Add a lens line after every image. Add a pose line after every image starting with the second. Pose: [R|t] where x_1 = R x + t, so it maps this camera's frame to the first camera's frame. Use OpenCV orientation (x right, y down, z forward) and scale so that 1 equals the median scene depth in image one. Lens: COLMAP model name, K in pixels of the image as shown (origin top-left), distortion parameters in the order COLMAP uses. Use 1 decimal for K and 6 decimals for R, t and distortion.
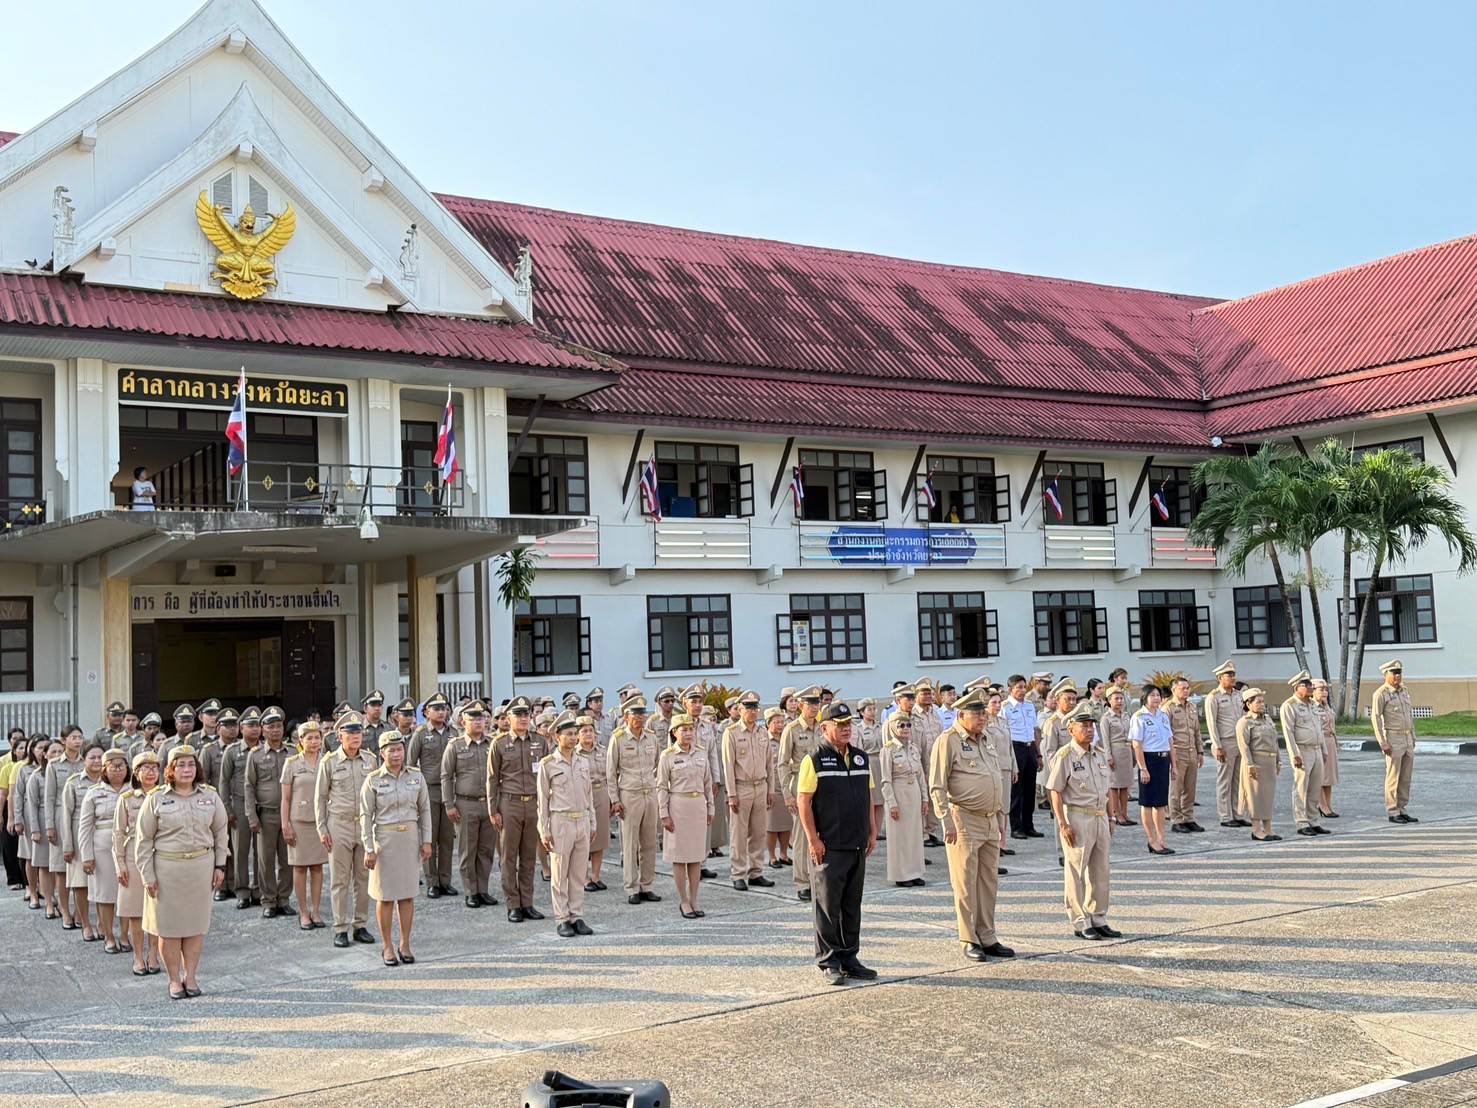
lens RADIAL K [[1546.3, 0, 749.9], [0, 1546.3, 554.3], [0, 0, 1]] dist [0.121690, 0.000000]
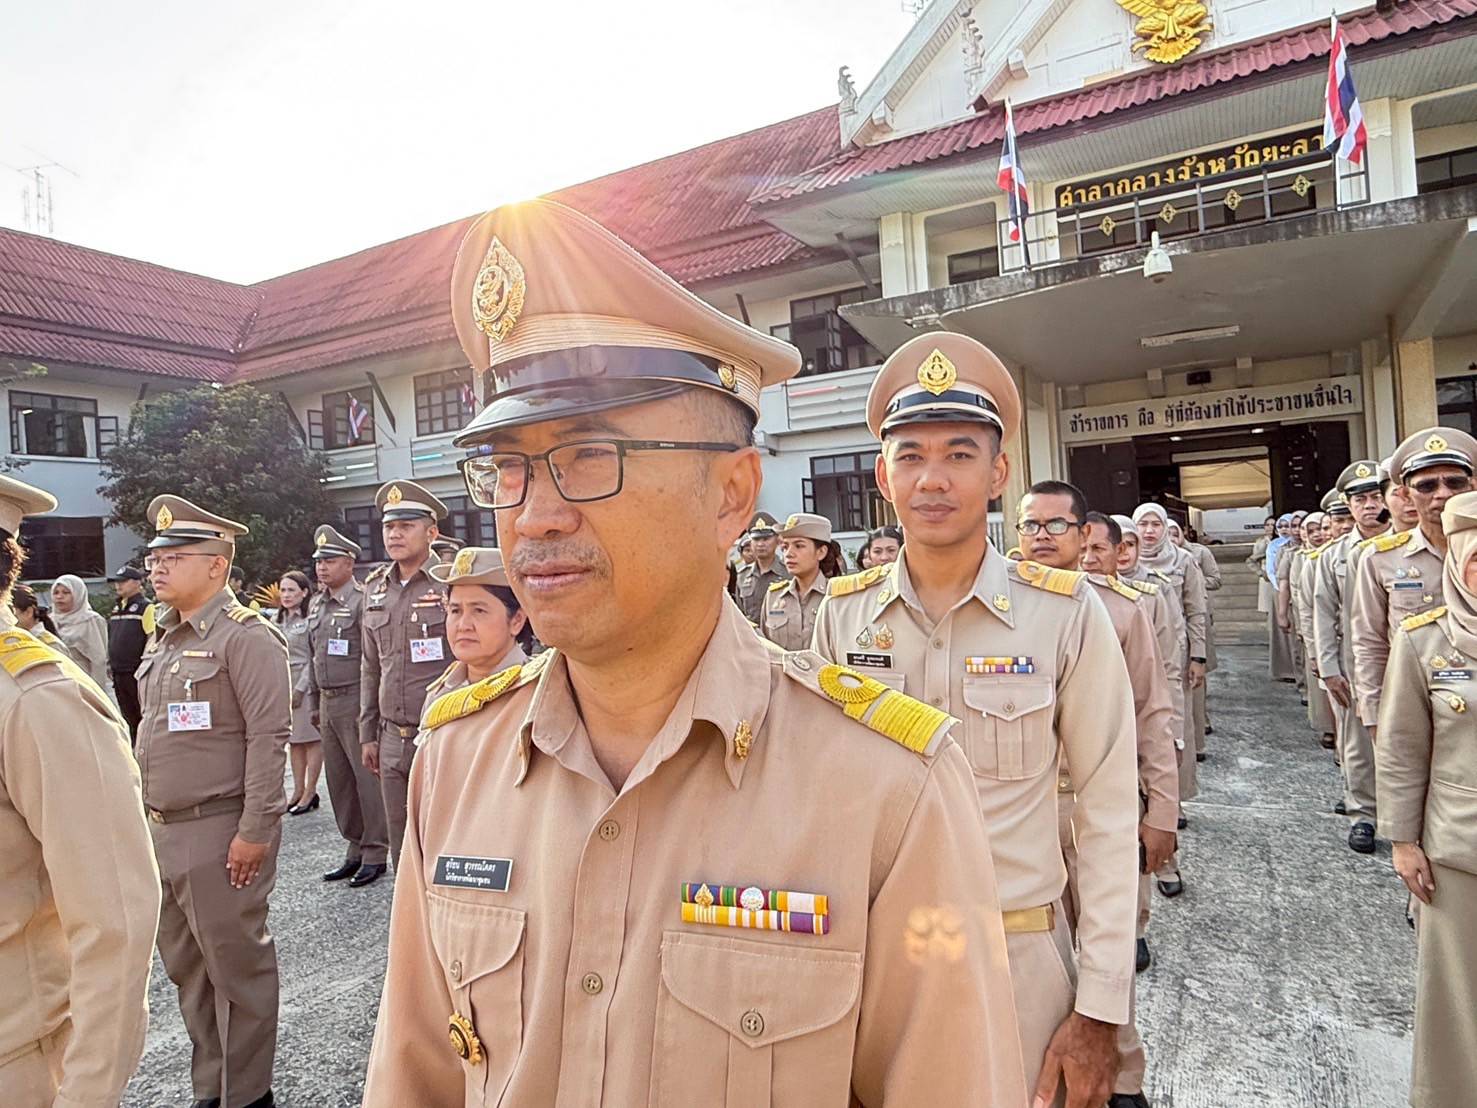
lens RADIAL K [[936.3, 0, 712.0], [0, 936.3, 539.3], [0, 0, 1]] dist [0.001480, -0.000812]
pose [[0.465830, -0.003042, -0.884869, 0.017008], [0.099377, 0.993848, 0.048899, 0.040356], [0.879276, -0.110714, 0.463266, 0.388461]]
